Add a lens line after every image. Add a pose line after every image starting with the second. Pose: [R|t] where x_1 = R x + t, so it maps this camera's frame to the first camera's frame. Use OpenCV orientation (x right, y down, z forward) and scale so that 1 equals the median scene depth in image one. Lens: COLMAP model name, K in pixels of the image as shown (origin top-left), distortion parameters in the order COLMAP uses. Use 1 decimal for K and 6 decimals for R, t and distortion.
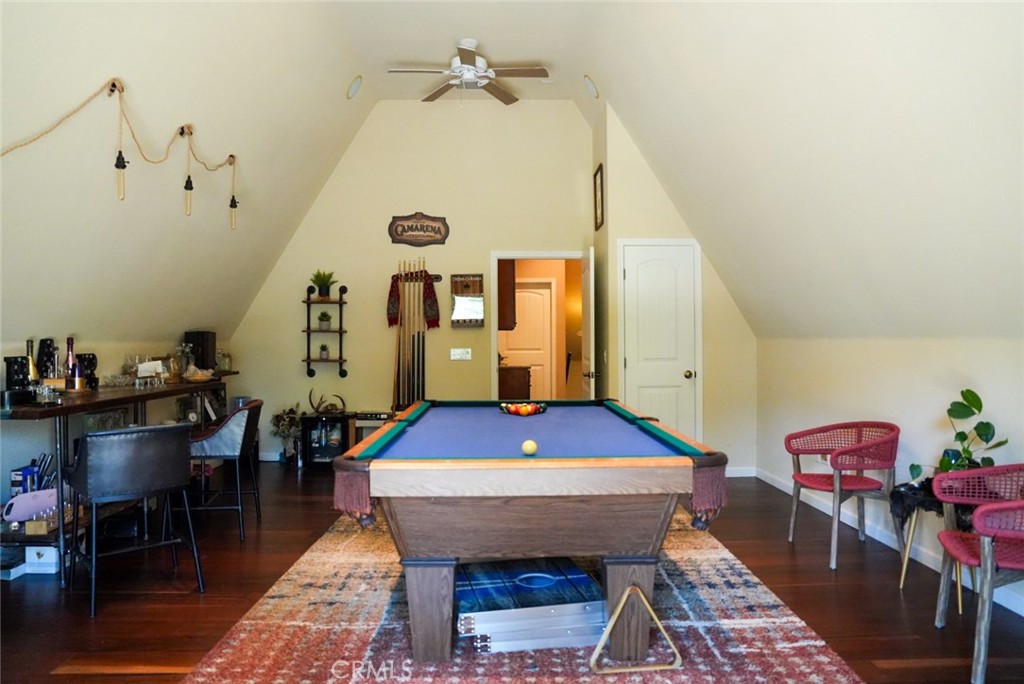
lens RADIAL K [[693.7, 0, 512.0], [0, 693.7, 342.0], [0, 0, 1]] dist [-0.084139, 0.002091]
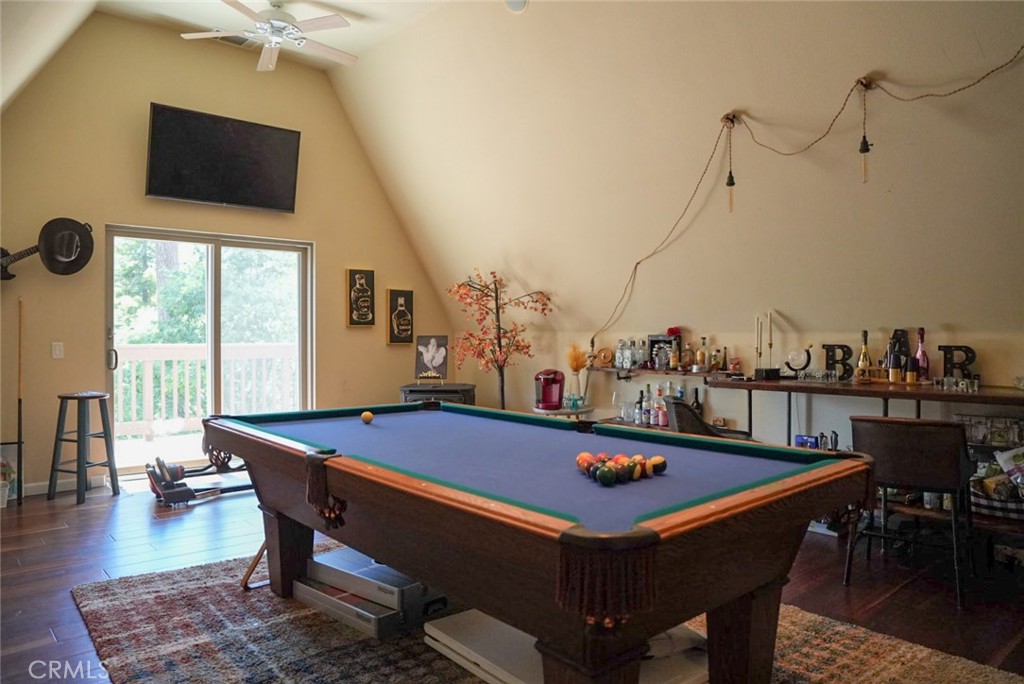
lens RADIAL K [[693.7, 0, 512.0], [0, 693.7, 342.0], [0, 0, 1]] dist [-0.084139, 0.002091]
pose [[-0.759869, 0.000777, -0.650076, 0.553970], [-0.009039, 0.999890, 0.011760, 0.009800], [0.650014, 0.014812, -0.759778, 1.843007]]
